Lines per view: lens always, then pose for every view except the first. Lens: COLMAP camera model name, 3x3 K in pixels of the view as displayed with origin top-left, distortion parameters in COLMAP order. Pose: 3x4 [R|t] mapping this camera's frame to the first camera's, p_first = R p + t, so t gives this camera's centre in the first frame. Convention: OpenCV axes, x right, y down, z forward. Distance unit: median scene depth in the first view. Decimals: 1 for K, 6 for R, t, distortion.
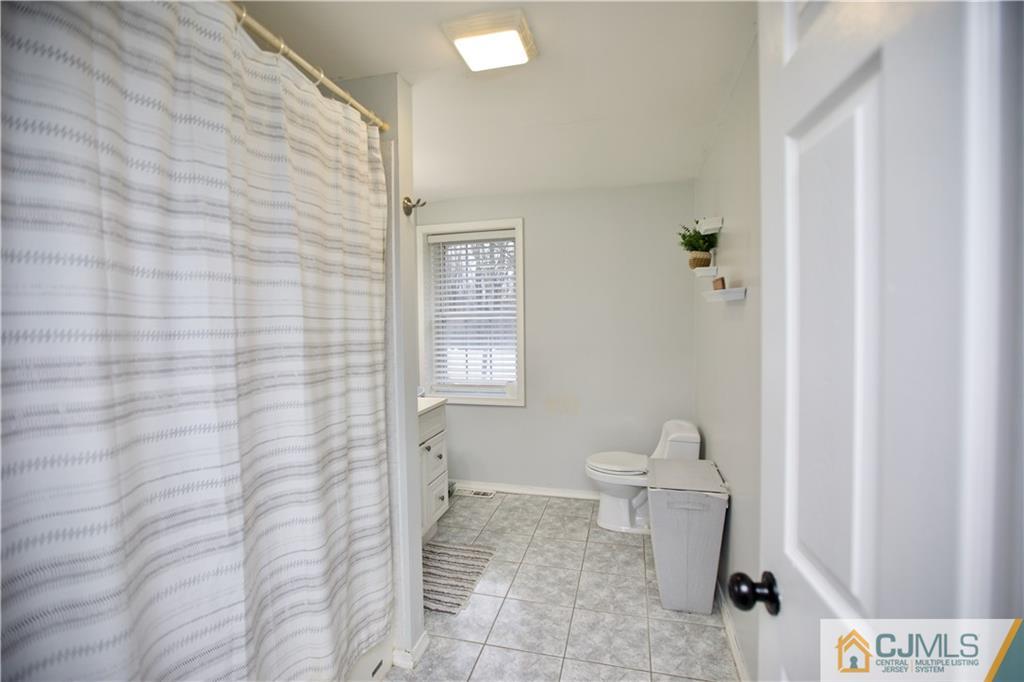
lens RADIAL K [[464.4, 0, 512.8], [0, 464.4, 339.4], [0, 0, 1]] dist [-0.043812, 0.014063]
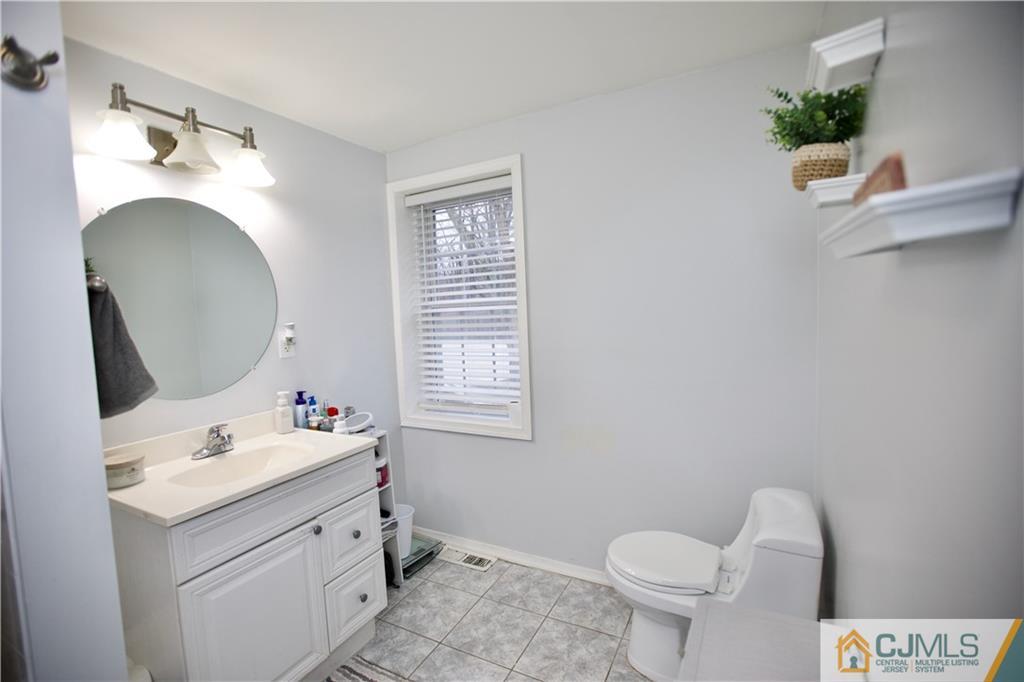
lens RADIAL K [[464.4, 0, 510.9], [0, 464.4, 337.3], [0, 0, 1]] dist [-0.043812, 0.014063]
pose [[0.973544, -0.009368, -0.228307, 0.151685], [0.015136, 0.999609, 0.023526, -0.020244], [0.227998, -0.026359, 0.973305, 0.355896]]
